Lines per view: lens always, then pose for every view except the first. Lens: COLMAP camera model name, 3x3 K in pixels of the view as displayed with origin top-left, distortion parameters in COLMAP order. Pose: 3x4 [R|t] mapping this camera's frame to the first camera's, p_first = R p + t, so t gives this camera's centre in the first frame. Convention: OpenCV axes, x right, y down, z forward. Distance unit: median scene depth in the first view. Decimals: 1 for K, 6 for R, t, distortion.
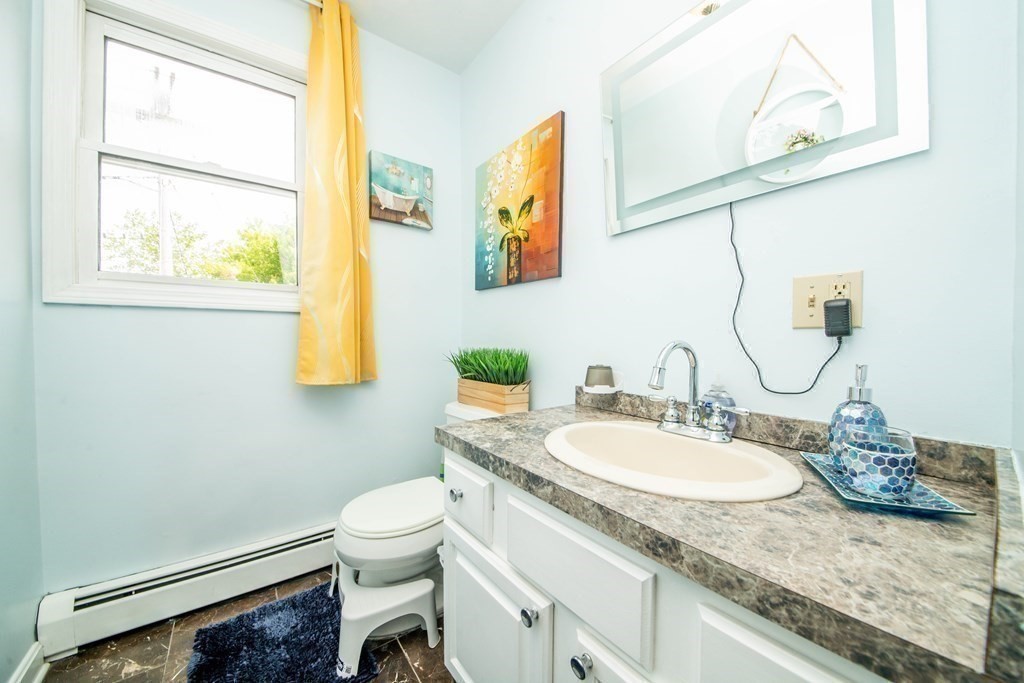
lens RADIAL K [[364.4, 0, 502.9], [0, 364.4, 344.9], [0, 0, 1]] dist [0.001359, 0.000110]
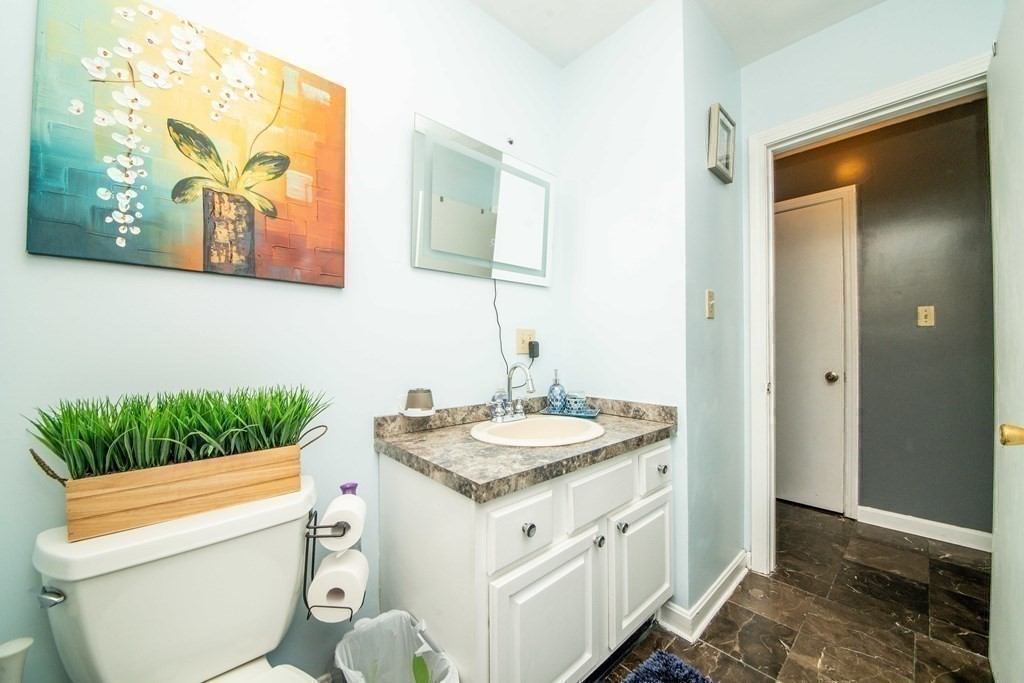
lens RADIAL K [[391.8, 0, 512.0], [0, 391.8, 341.5], [0, 0, 1]] dist [-0.019367, -0.000161]
pose [[-0.122489, 0.013261, 0.992381, -1.037069], [0.025978, 0.999611, -0.010151, -0.071477], [-0.992130, 0.024536, -0.122786, 1.036364]]
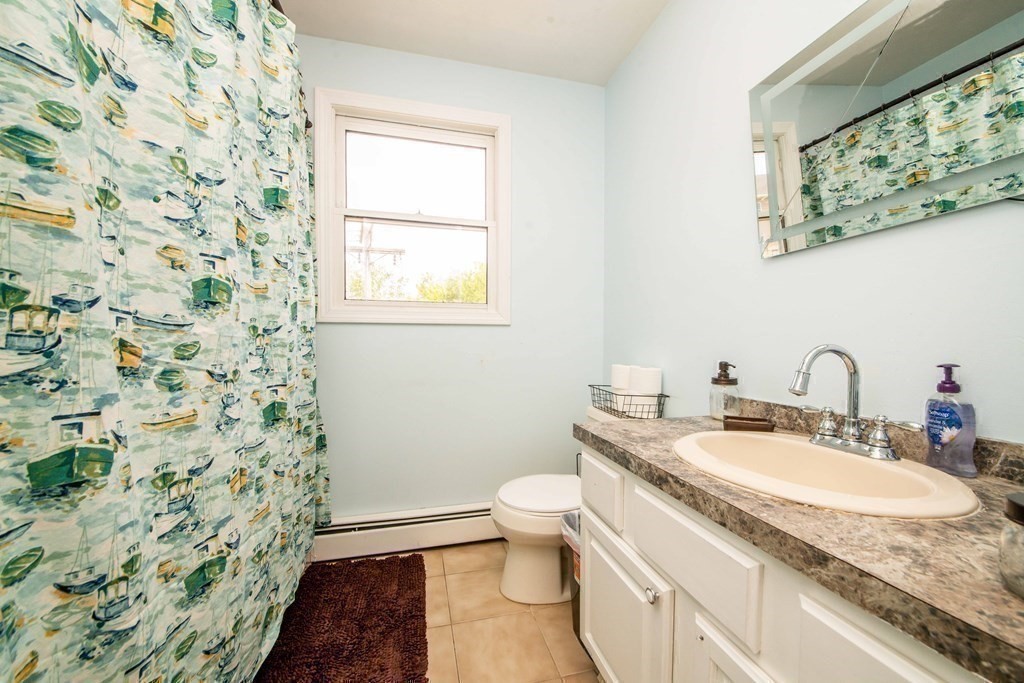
lens RADIAL K [[386.8, 0, 514.0], [0, 386.8, 346.9], [0, 0, 1]] dist [0.000925, -0.000070]
pose [[0.930375, 0.002497, -0.366602, 0.078816], [-0.007873, 0.999882, -0.013170, 0.007503], [0.366526, 0.015139, 0.930285, -0.173518]]
